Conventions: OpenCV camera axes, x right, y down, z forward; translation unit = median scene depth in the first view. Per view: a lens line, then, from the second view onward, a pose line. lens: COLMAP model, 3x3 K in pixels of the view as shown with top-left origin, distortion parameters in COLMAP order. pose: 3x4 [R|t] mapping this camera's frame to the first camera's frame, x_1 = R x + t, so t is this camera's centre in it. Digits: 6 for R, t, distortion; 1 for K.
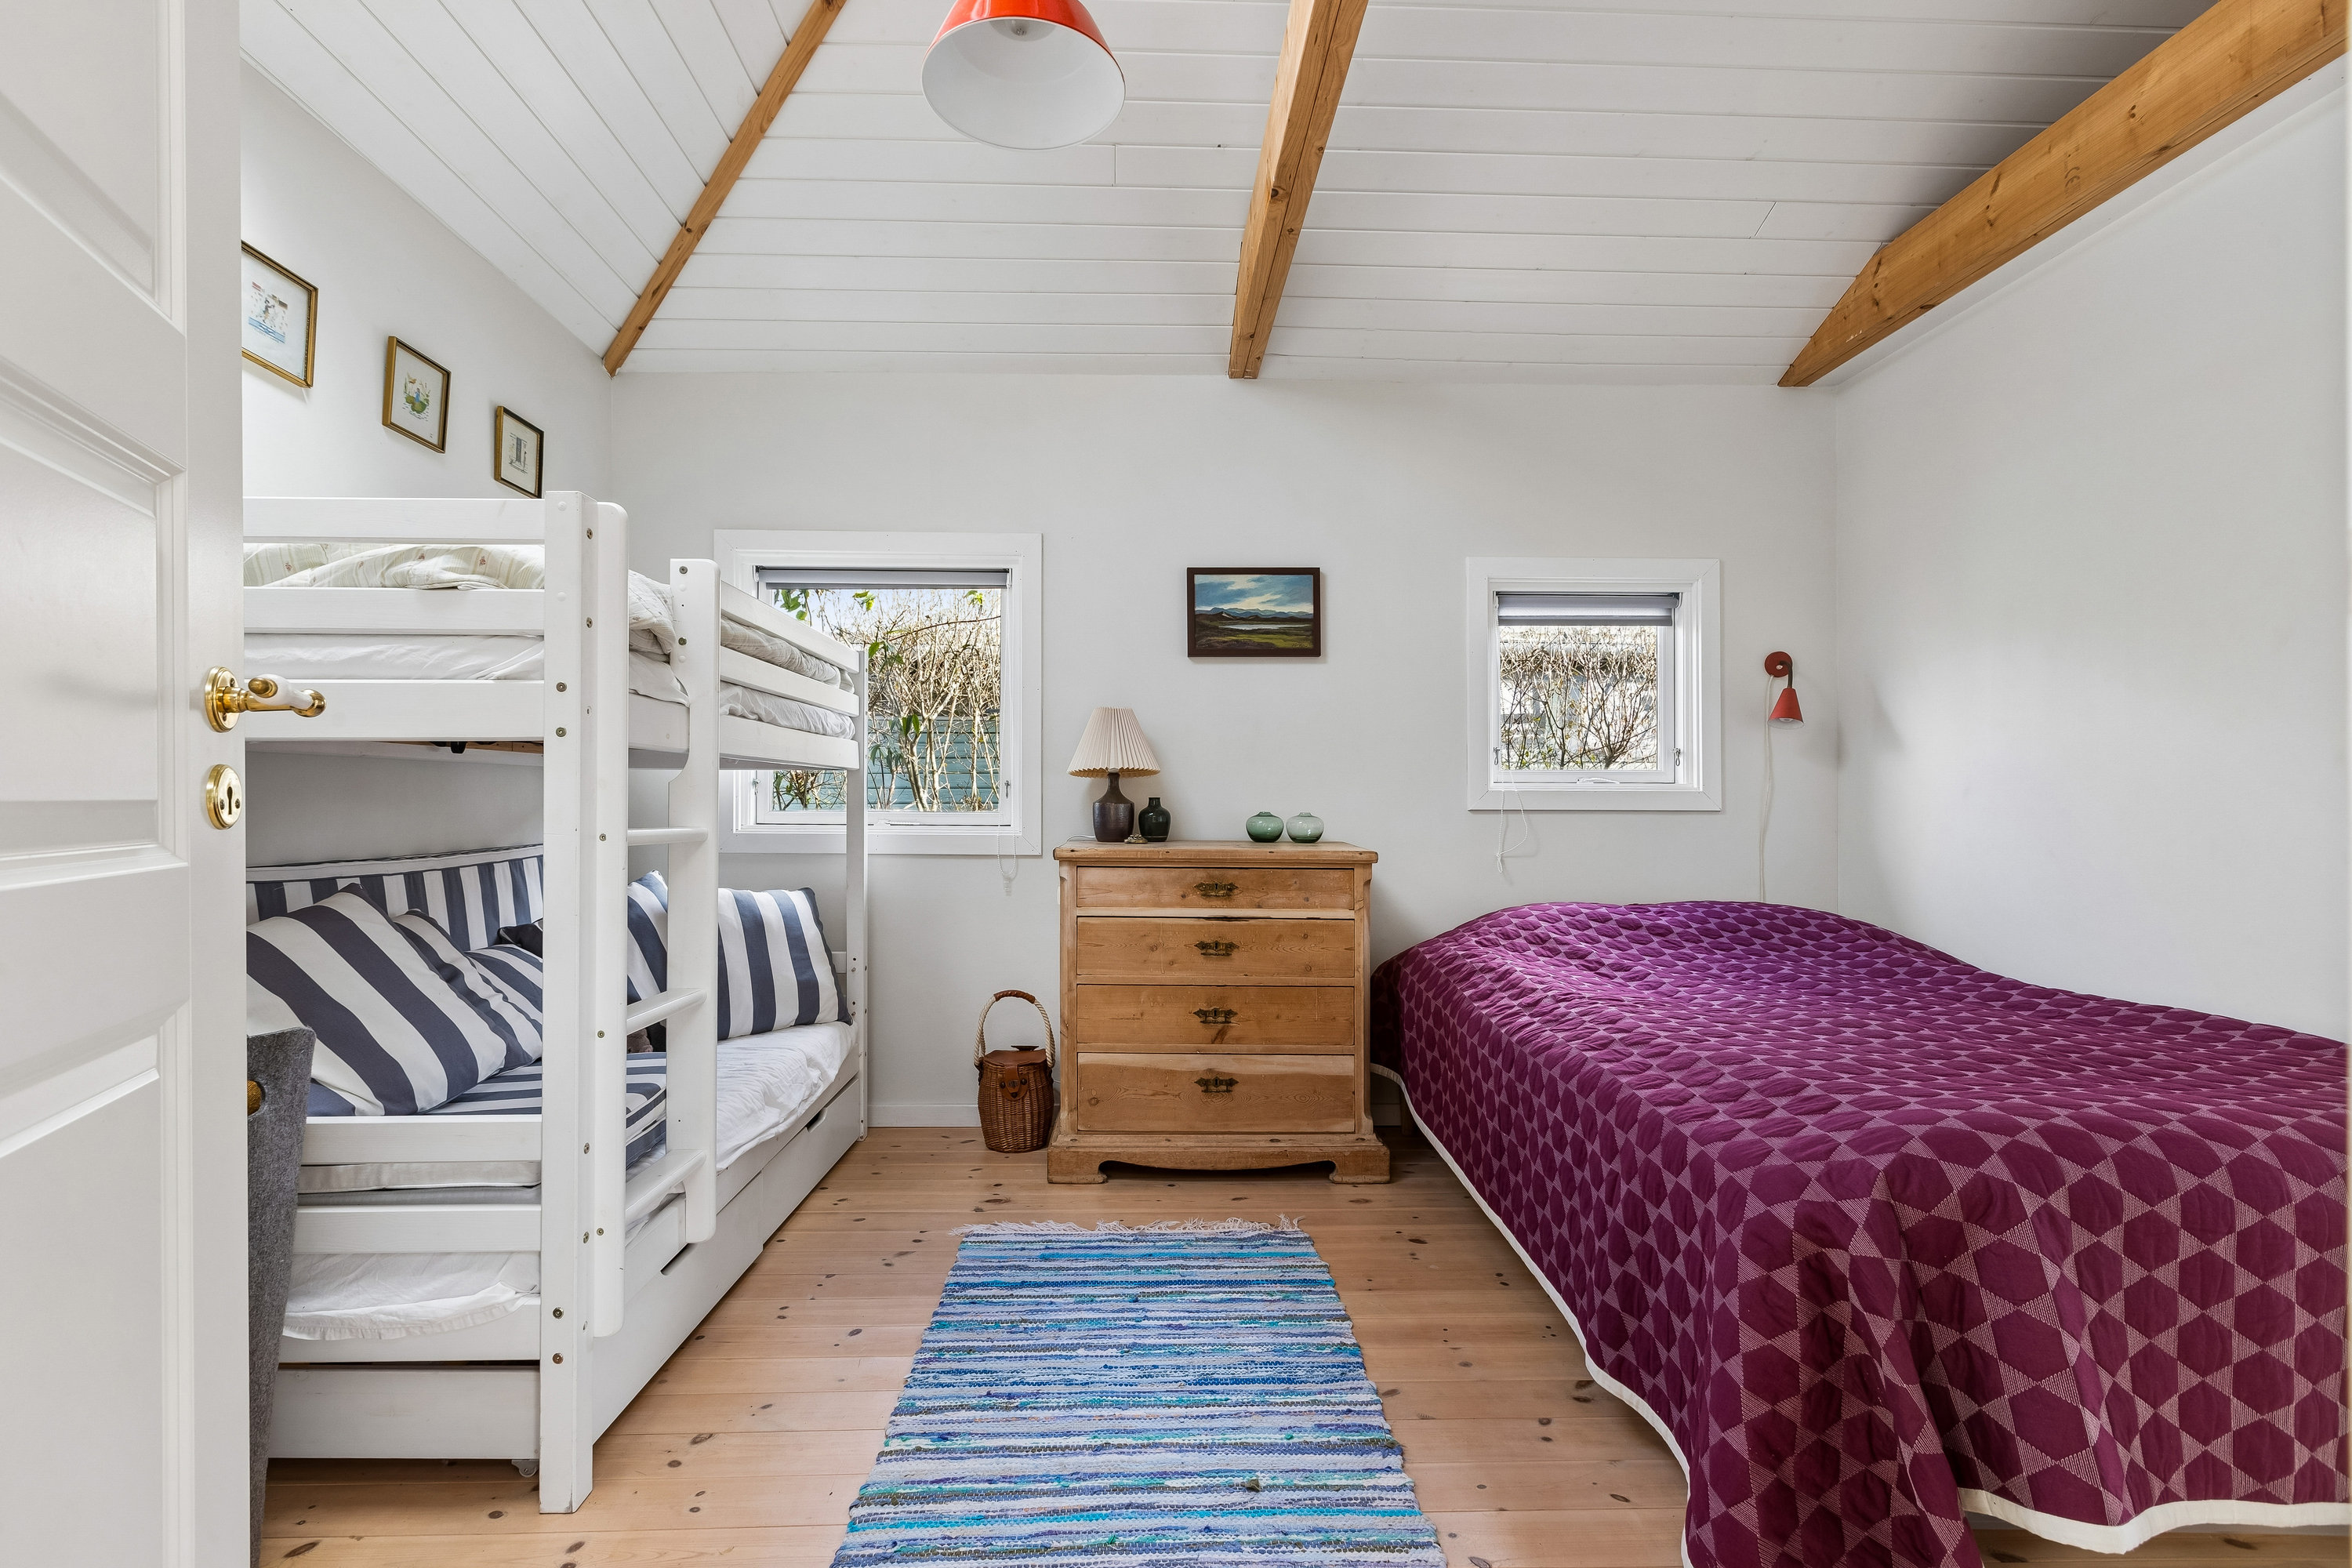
lens RADIAL K [[1054.7, 0, 1161.8], [0, 1054.7, 799.4], [0, 0, 1]] dist [-0.000245, -0.000745]
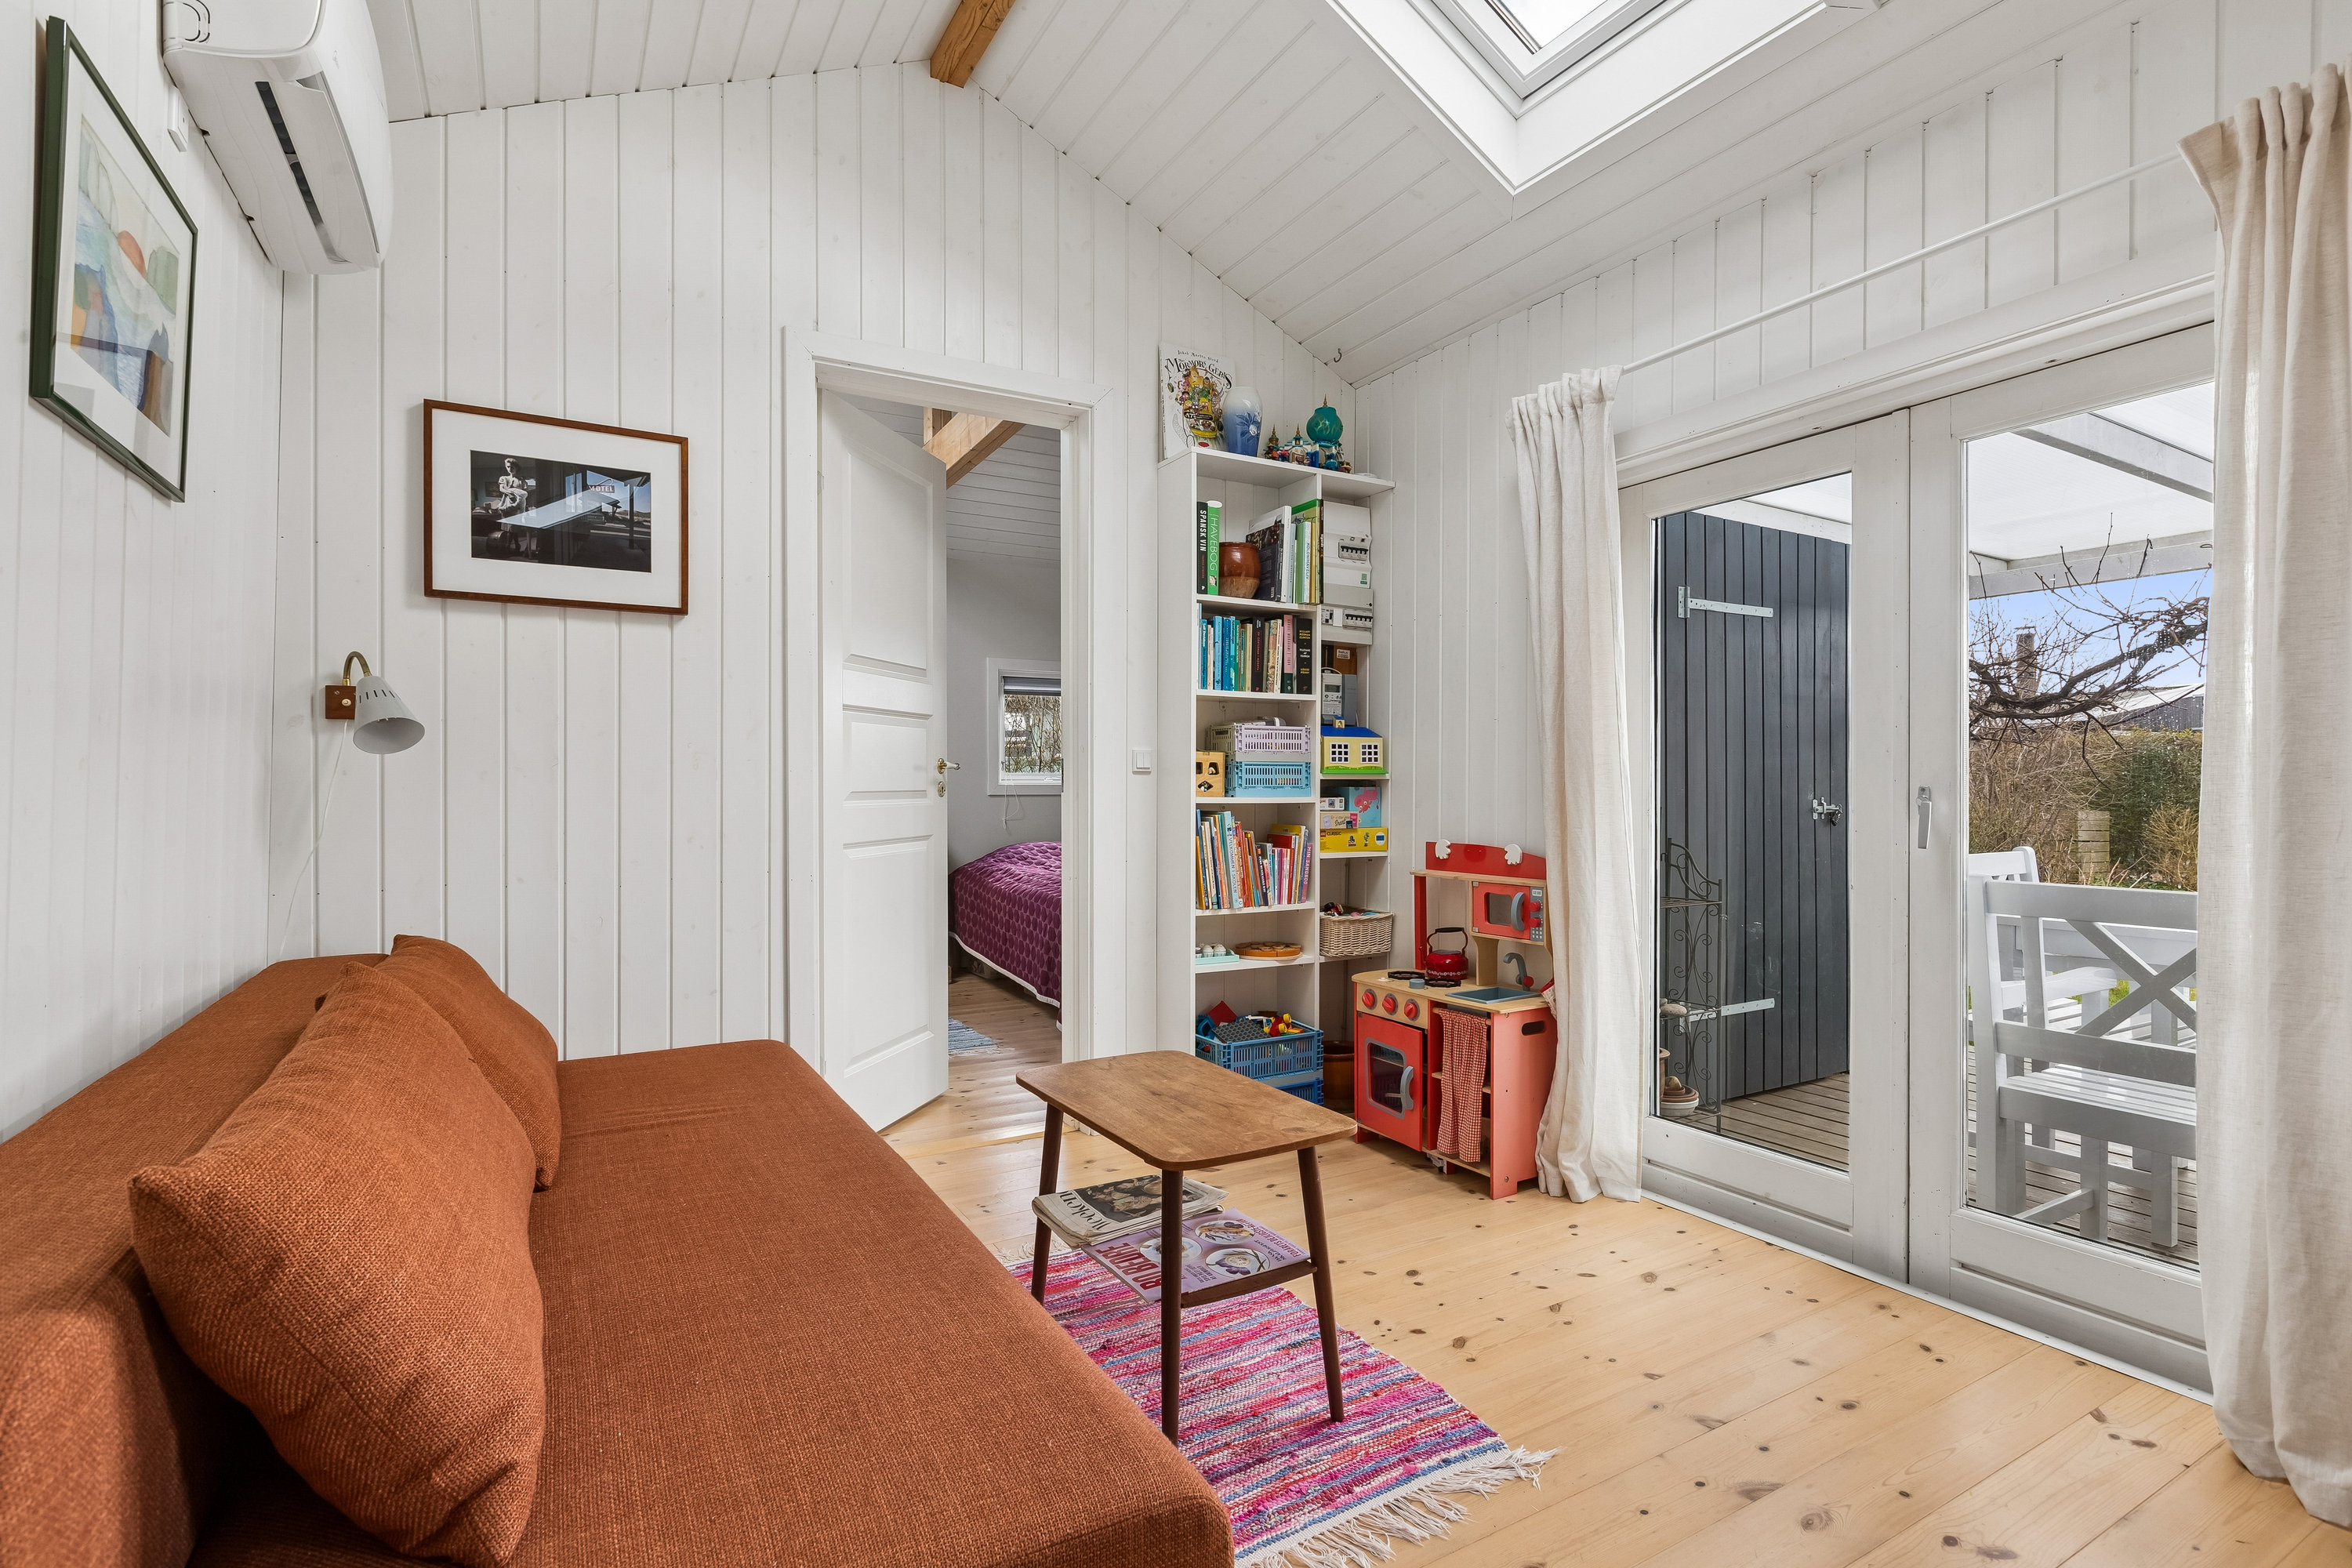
lens RADIAL K [[1111.1, 0, 1185.2], [0, 1111.1, 793.9], [0, 0, 1]] dist [-0.003329, 0.000181]
pose [[0.891291, -0.005946, 0.453392, -0.332227], [0.003691, 0.999976, 0.005858, -0.003964], [-0.453416, -0.003548, 0.891292, -1.039974]]
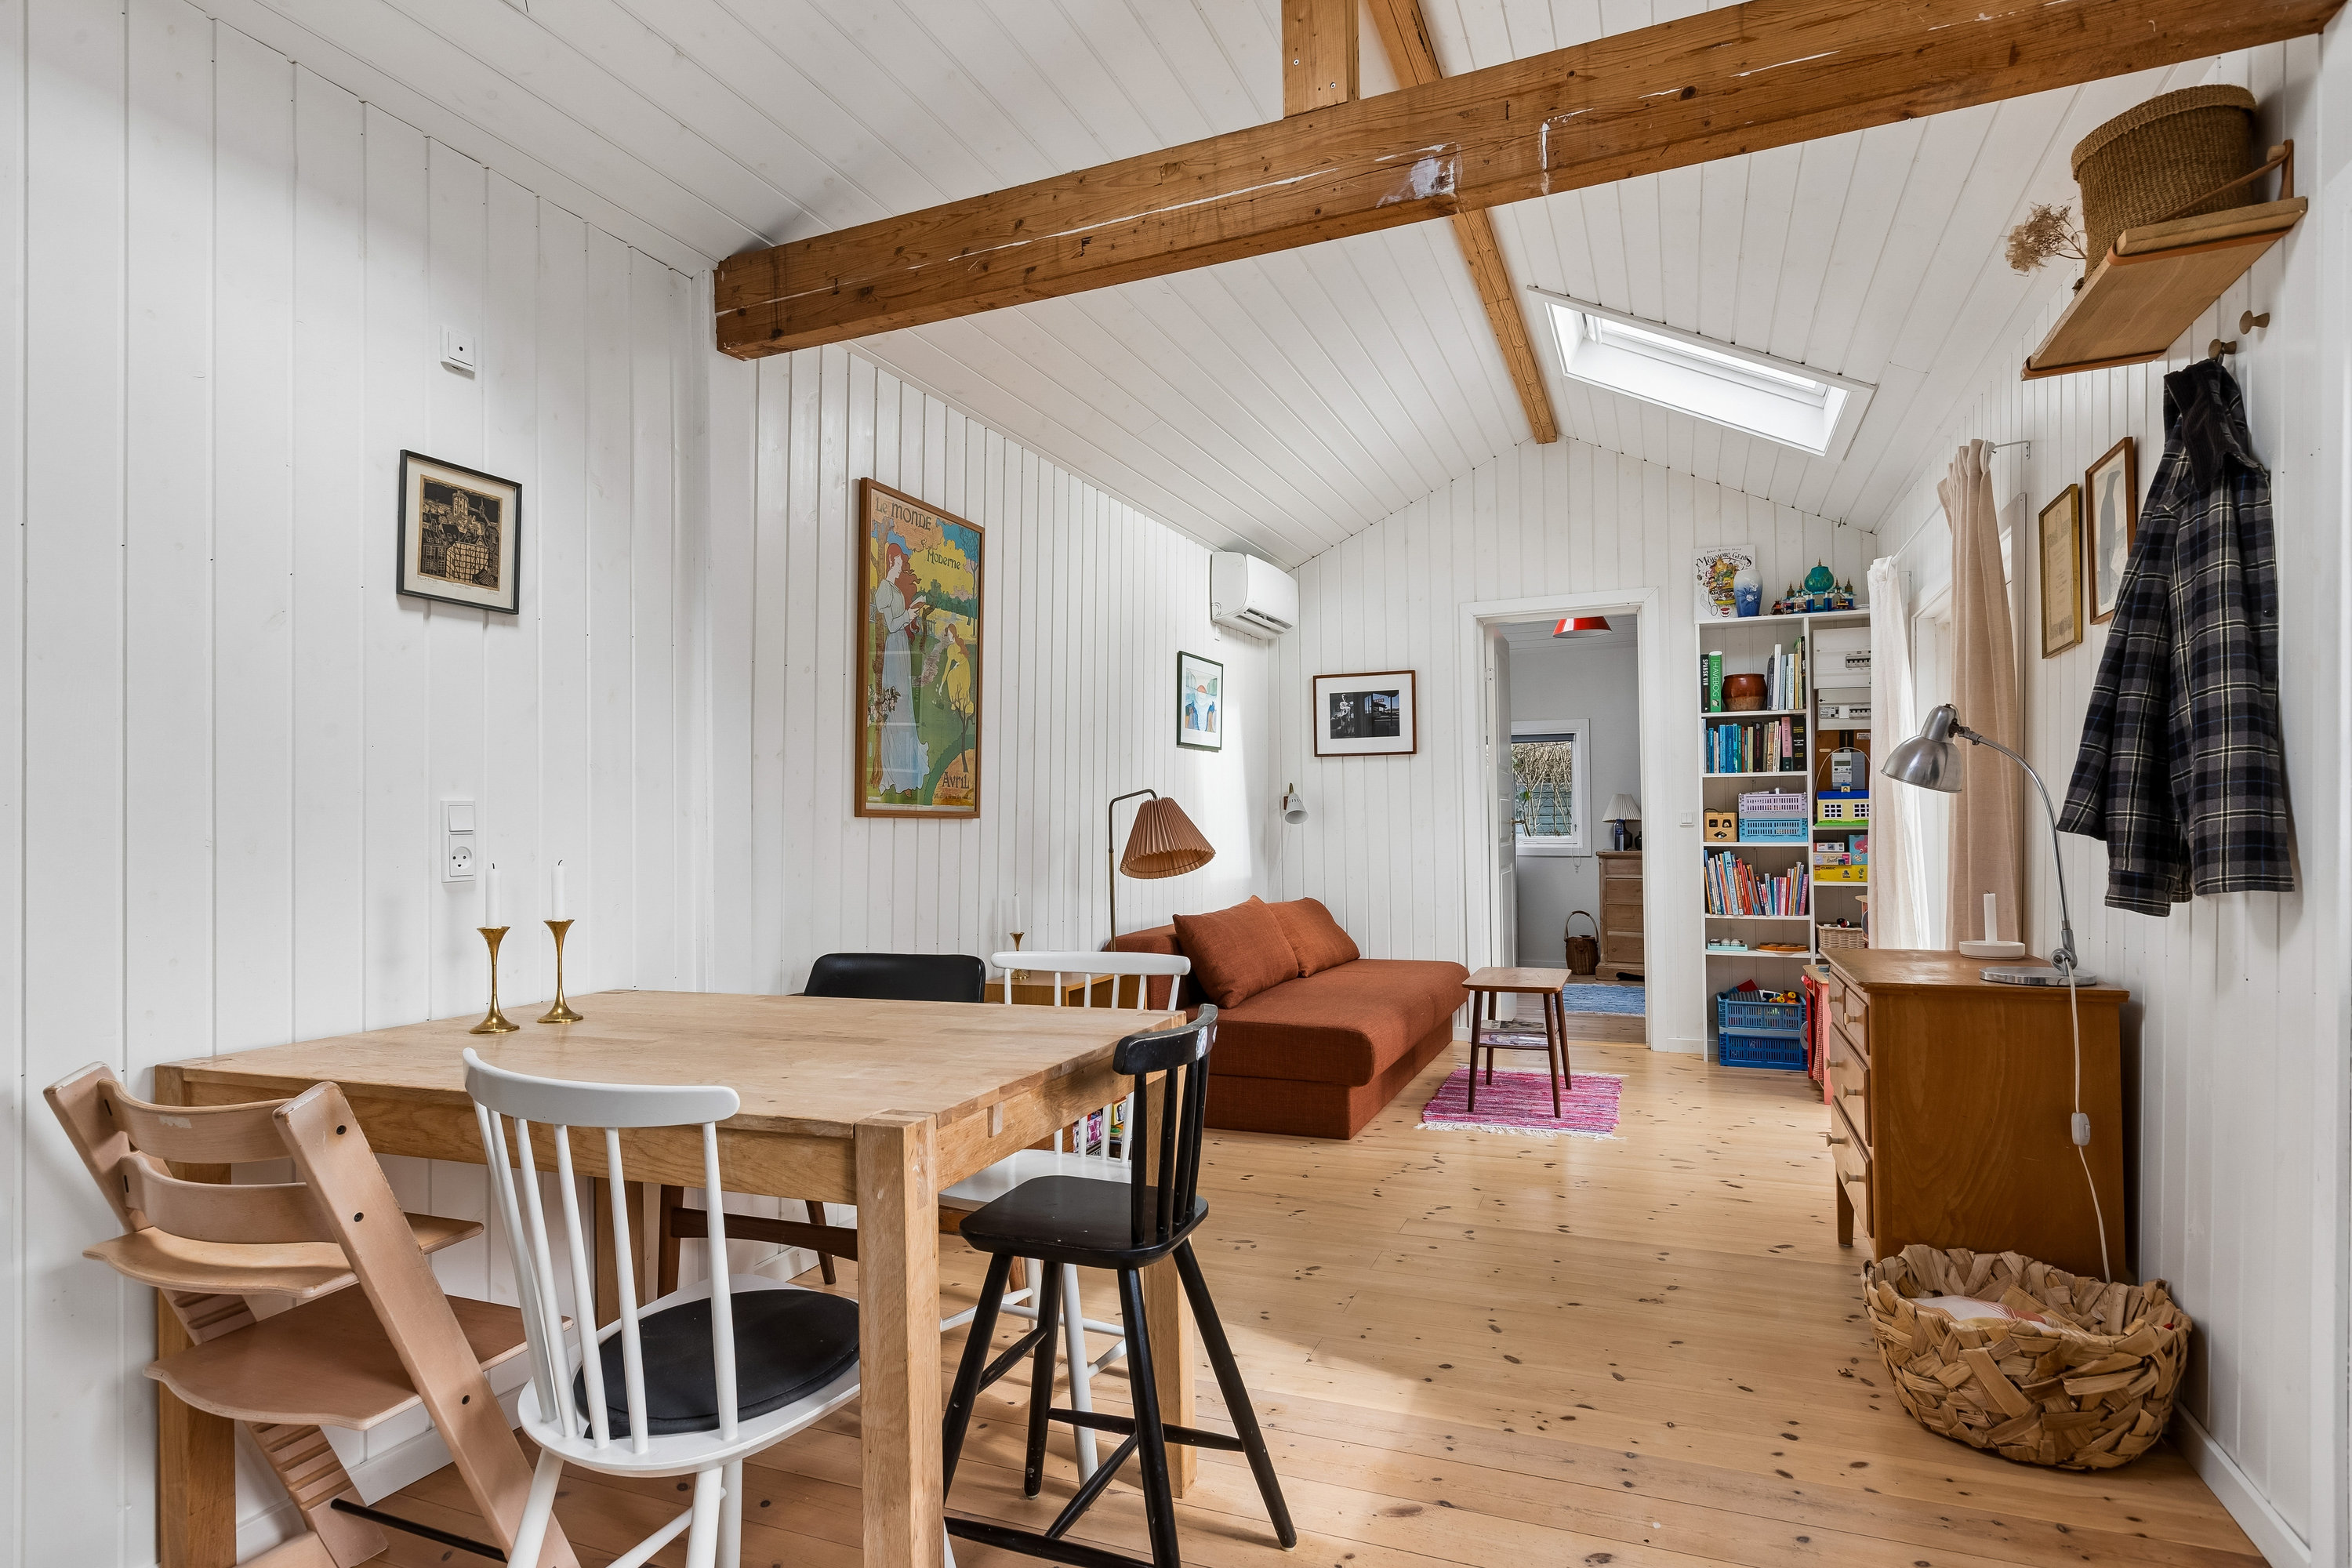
lens RADIAL K [[1242.9, 0, 1142.8], [0, 1242.9, 797.7], [0, 0, 1]] dist [-0.001220, -0.000135]
pose [[0.895429, -0.019922, -0.444759, 0.255378], [0.011957, 0.999714, -0.020708, -0.034022], [0.445044, 0.013224, 0.895411, -2.181431]]
